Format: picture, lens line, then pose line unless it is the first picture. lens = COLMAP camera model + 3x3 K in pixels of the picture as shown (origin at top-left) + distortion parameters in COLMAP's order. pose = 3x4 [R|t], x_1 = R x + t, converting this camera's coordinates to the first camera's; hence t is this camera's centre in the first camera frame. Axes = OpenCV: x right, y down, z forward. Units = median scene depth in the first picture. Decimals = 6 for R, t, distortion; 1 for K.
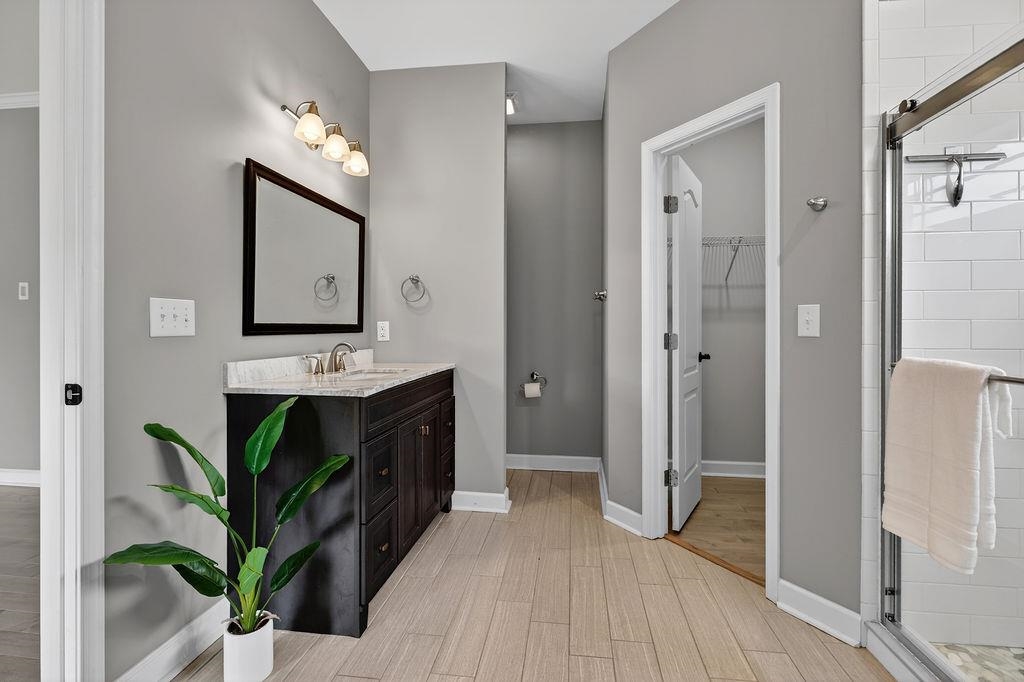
lens RADIAL K [[459.9, 0, 511.2], [0, 459.9, 333.1], [0, 0, 1]] dist [-0.001393, -0.000103]
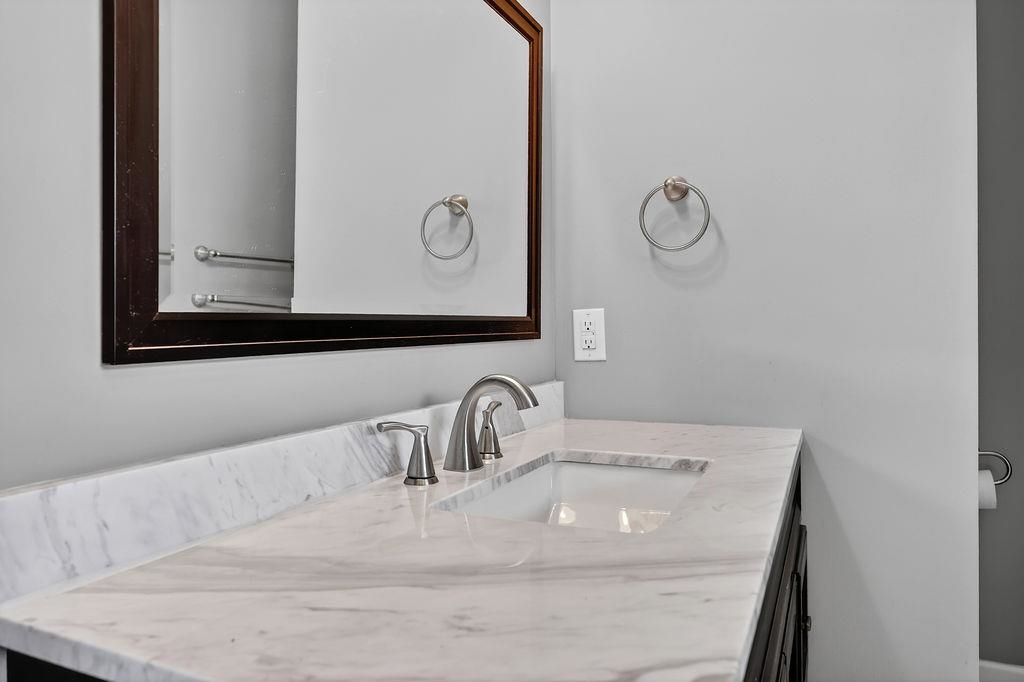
lens RADIAL K [[459.9, 0, 512.7], [0, 459.9, 335.4], [0, 0, 1]] dist [-0.001393, -0.000103]
pose [[0.962268, -0.008386, -0.271973, -0.264524], [0.010345, 0.999930, 0.005770, -0.006906], [0.271906, -0.008366, 0.962288, 0.693149]]
